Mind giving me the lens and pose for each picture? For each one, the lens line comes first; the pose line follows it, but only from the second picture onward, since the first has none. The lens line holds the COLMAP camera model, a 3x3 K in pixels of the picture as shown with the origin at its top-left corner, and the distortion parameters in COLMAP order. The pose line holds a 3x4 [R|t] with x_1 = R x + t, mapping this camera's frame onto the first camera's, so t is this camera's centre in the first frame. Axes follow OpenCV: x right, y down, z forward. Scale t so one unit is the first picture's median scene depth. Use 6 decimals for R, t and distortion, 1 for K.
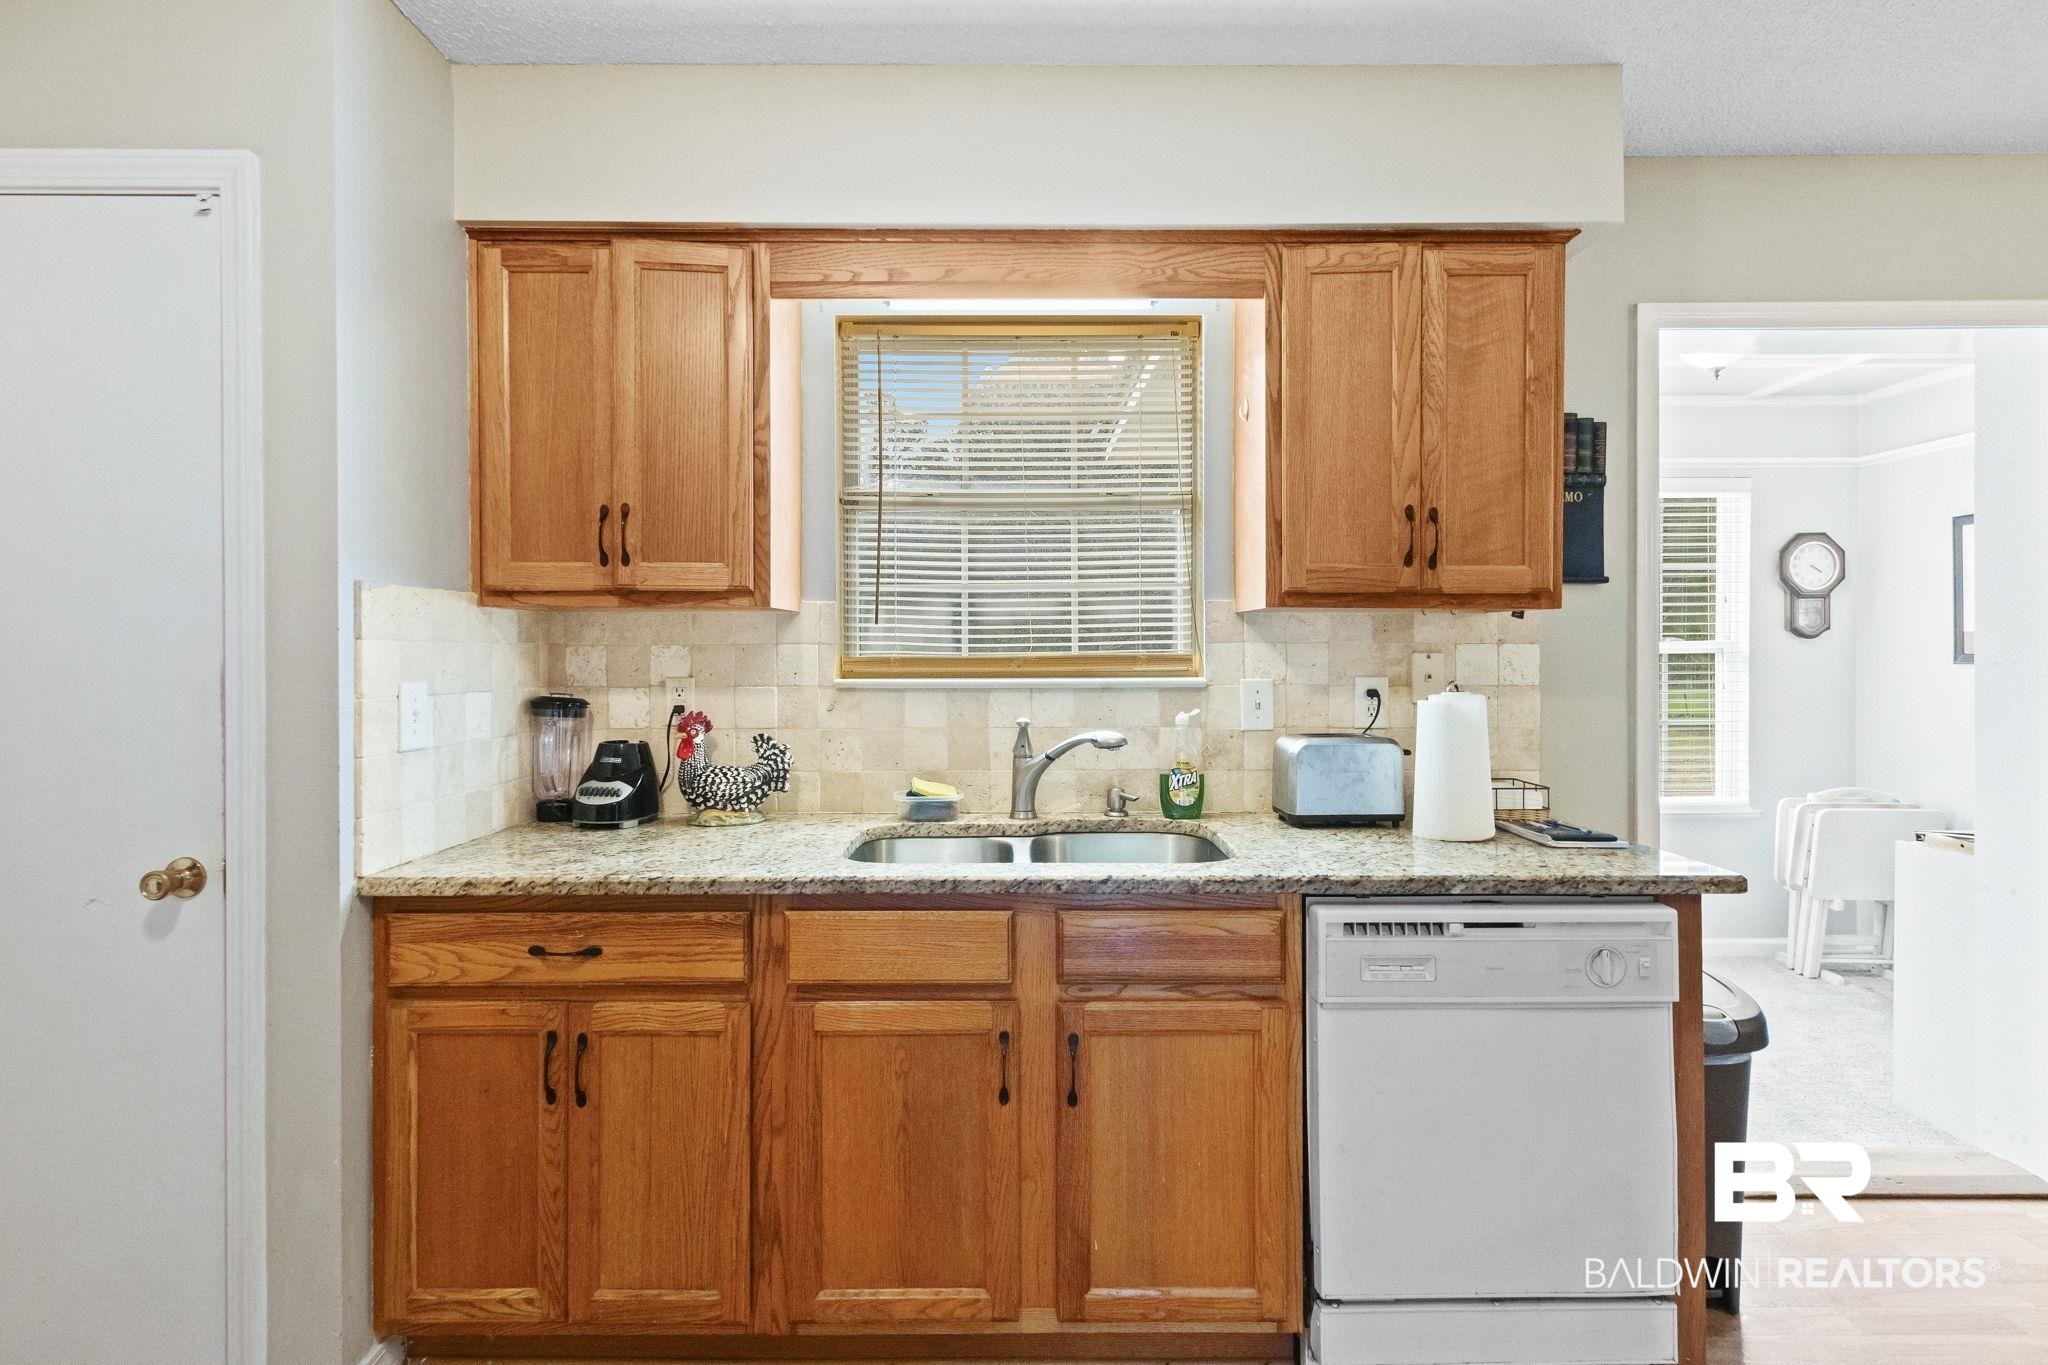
lens RADIAL K [[937.5, 0, 1025.1], [0, 937.5, 664.3], [0, 0, 1]] dist [-0.002406, -0.001458]
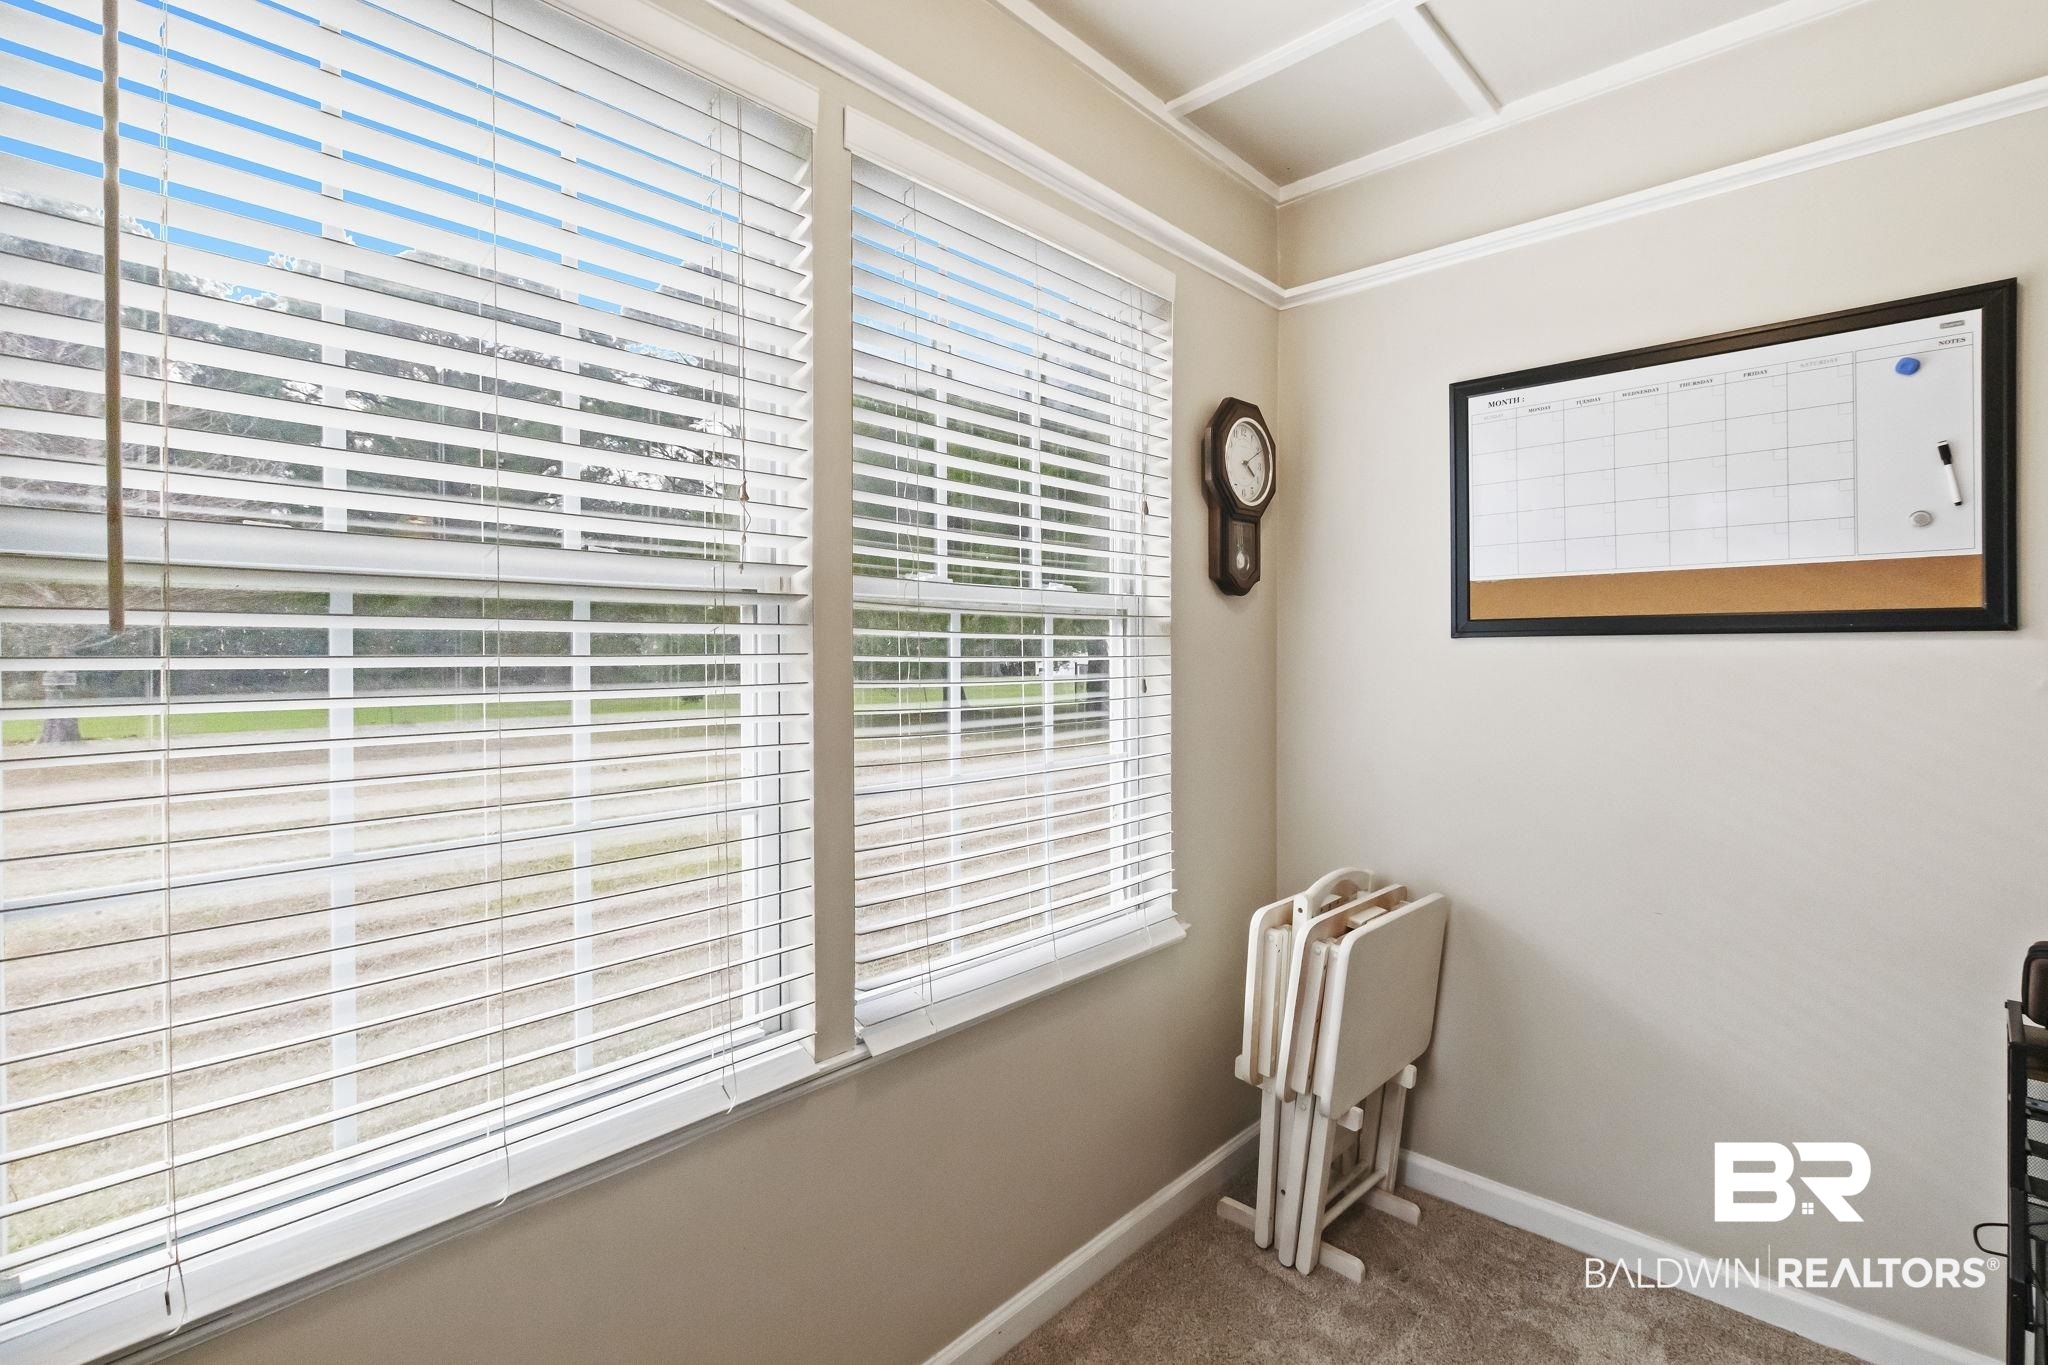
lens RADIAL K [[937.5, 0, 1025.1], [0, 937.5, 664.3], [0, 0, 1]] dist [-0.002406, -0.001458]
pose [[0.683241, -0.006034, 0.730168, 0.366213], [0.003395, 0.999981, 0.005087, 0.010941], [-0.730185, -0.000997, 0.683249, 0.748543]]
